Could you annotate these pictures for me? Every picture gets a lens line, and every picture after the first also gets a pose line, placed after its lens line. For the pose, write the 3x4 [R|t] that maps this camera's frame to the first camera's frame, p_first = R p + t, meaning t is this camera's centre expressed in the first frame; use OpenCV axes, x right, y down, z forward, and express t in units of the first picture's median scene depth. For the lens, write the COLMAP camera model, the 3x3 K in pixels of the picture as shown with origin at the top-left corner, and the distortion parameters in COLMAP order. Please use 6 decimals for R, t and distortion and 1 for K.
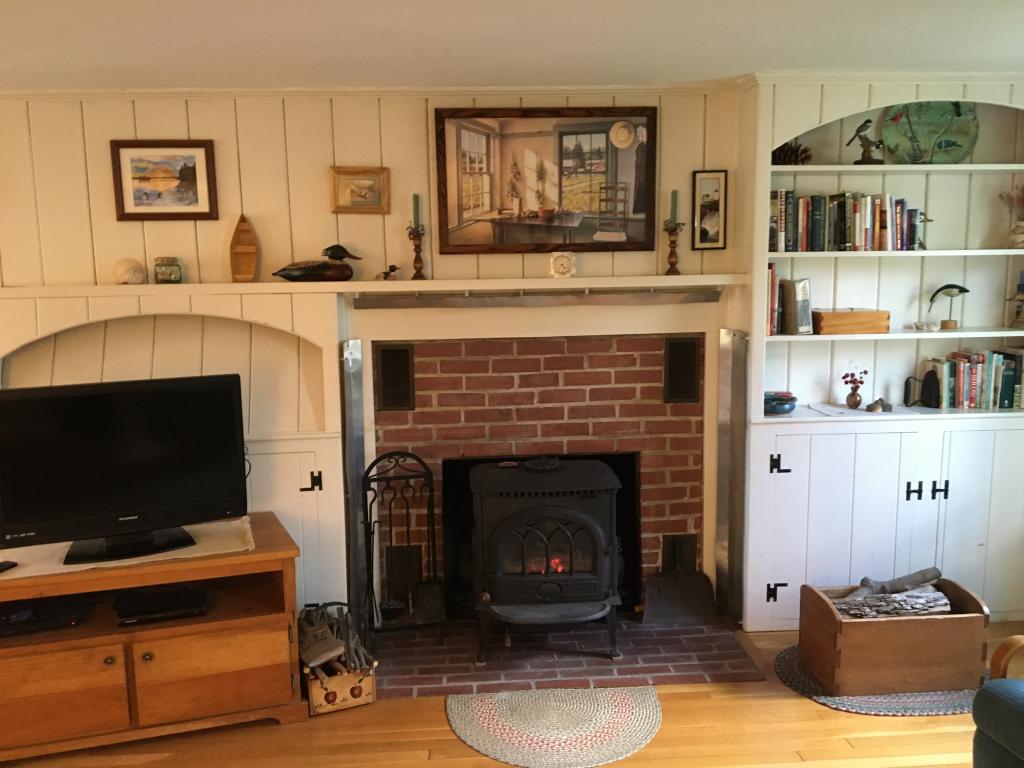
lens RADIAL K [[861.2, 0, 506.6], [0, 861.2, 382.4], [0, 0, 1]] dist [0.071005, -0.100584]
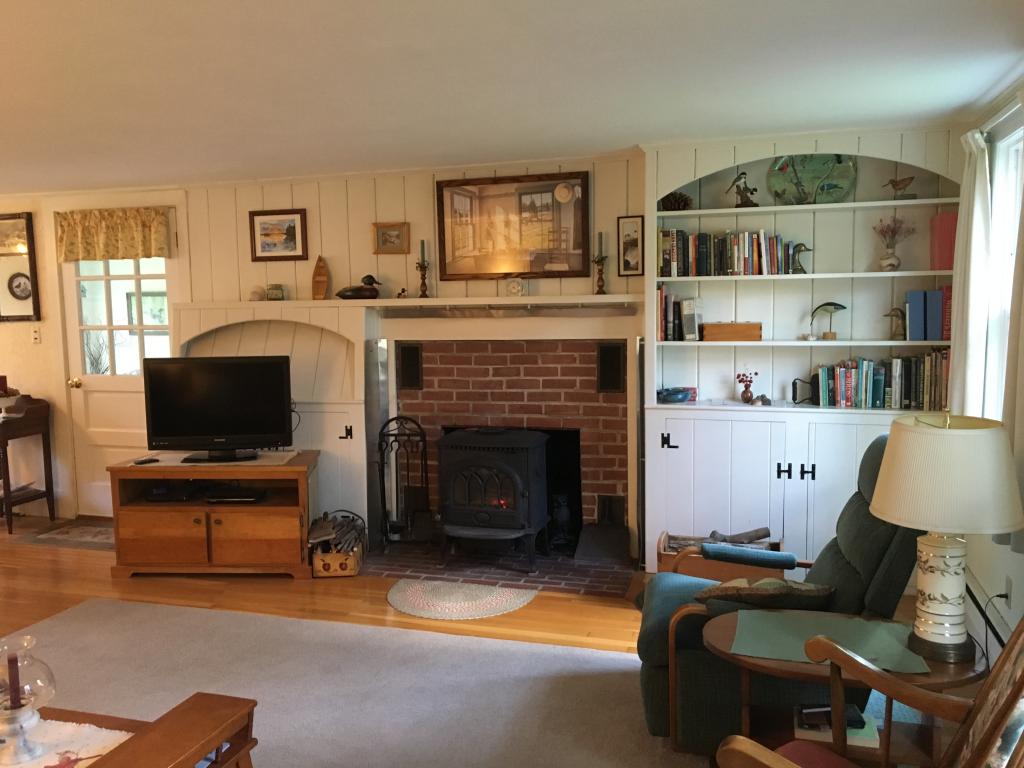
lens RADIAL K [[861.2, 0, 519.1], [0, 861.2, 386.0], [0, 0, 1]] dist [0.071005, -0.100584]
pose [[0.930995, 0.034630, -0.363387, 0.573105], [-0.049985, 0.998207, -0.032934, 0.066254], [0.361595, 0.048825, 0.931056, -0.276455]]
